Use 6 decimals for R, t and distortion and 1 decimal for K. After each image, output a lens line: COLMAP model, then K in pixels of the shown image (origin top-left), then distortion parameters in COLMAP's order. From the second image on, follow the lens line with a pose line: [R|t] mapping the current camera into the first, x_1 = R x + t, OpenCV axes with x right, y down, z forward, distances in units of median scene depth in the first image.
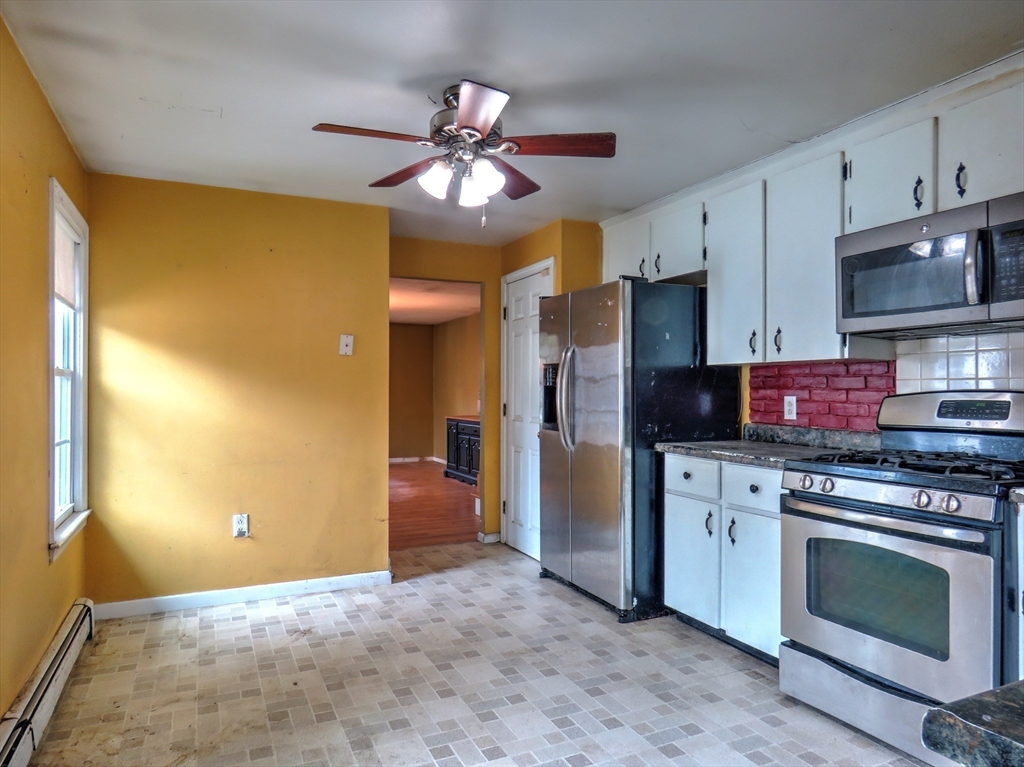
lens RADIAL K [[647.8, 0, 514.9], [0, 647.8, 388.7], [0, 0, 1]] dist [0.002112, 0.000550]
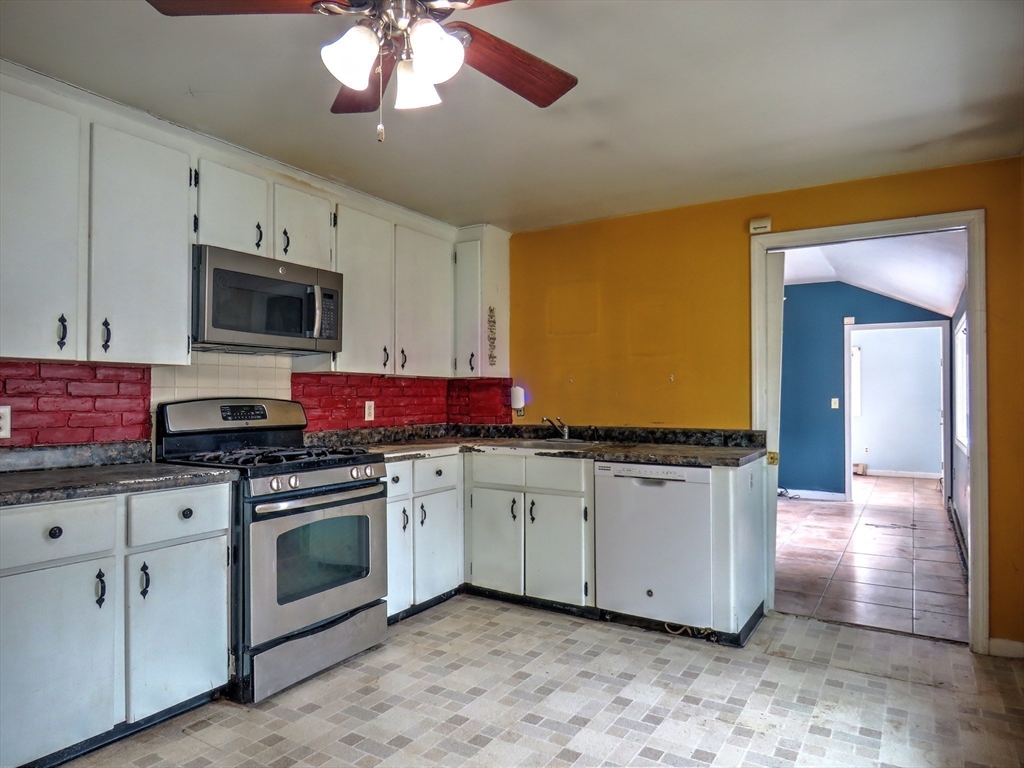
lens RADIAL K [[647.8, 0, 510.7], [0, 647.8, 389.5], [0, 0, 1]] dist [0.002112, 0.000550]
pose [[-0.520654, 0.010735, 0.853700, -0.592570], [0.000781, 0.999927, -0.012098, 0.003042], [-0.853767, -0.005632, -0.520625, 1.102415]]
